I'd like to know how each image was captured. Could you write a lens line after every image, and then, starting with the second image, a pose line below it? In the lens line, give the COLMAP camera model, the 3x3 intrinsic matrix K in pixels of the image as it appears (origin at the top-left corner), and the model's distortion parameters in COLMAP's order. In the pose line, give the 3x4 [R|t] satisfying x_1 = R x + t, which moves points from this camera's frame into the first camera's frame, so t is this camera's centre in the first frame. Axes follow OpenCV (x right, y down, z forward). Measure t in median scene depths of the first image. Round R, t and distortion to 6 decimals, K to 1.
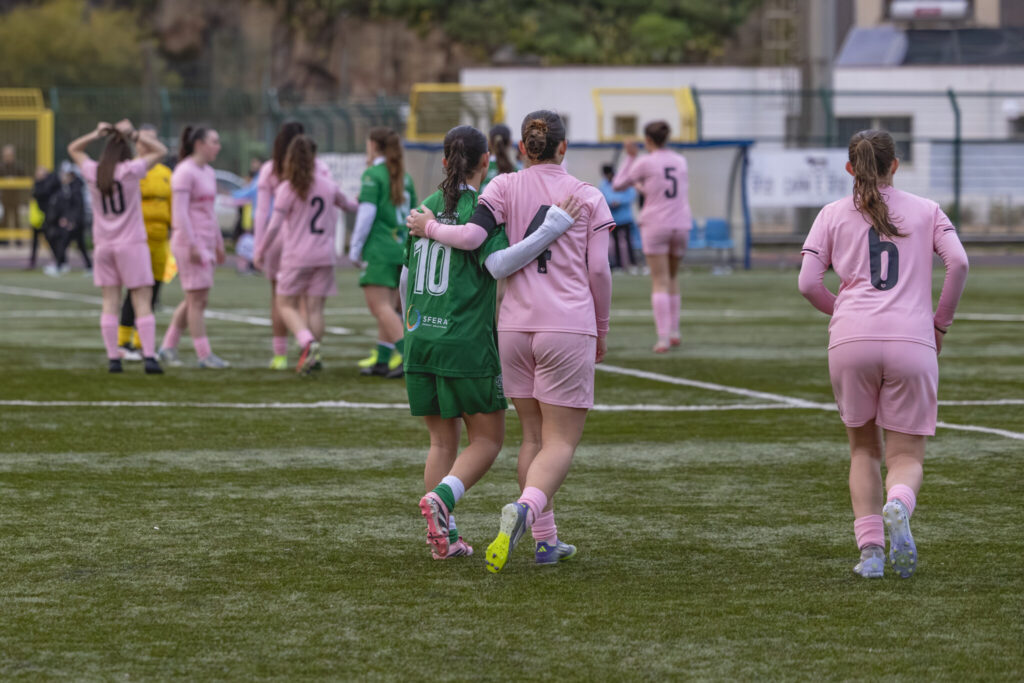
lens RADIAL K [[4432.8, 0, 512.2], [0, 4432.8, 341.4], [0, 0, 1]] dist [-0.289453, 0.000000]
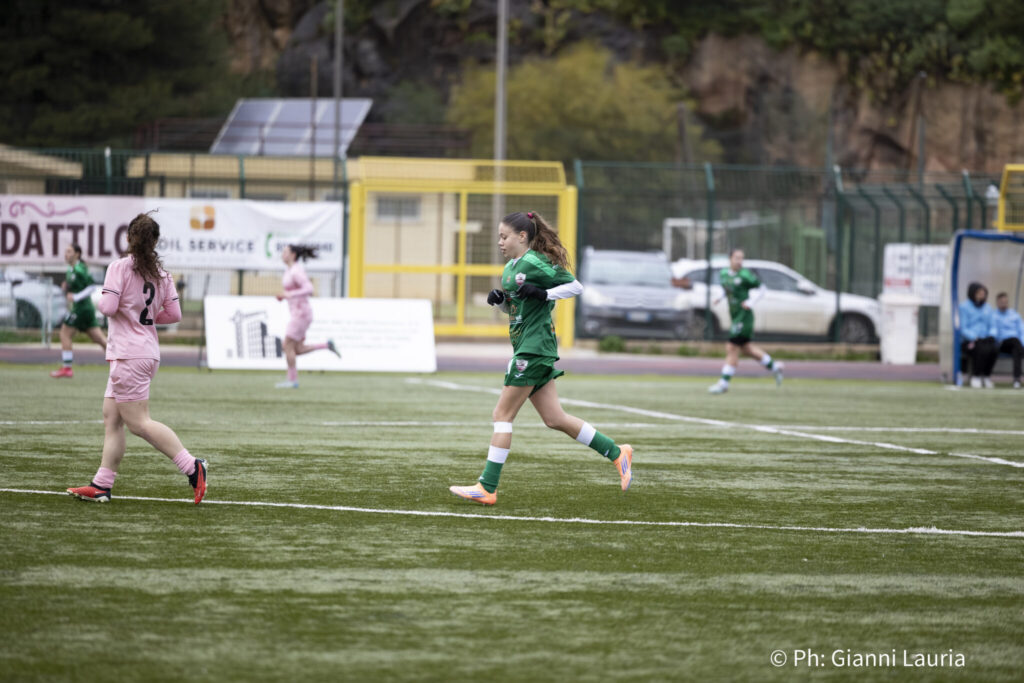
lens RADIAL K [[7108.9, 0, 512.6], [0, 7108.9, 341.0], [0, 0, 1]] dist [-0.625447, 0.000000]
pose [[0.996737, 0.018581, -0.078544, -0.012003], [-0.020410, 0.999537, -0.022548, 0.010395], [0.078089, 0.024078, 0.996656, -0.455059]]
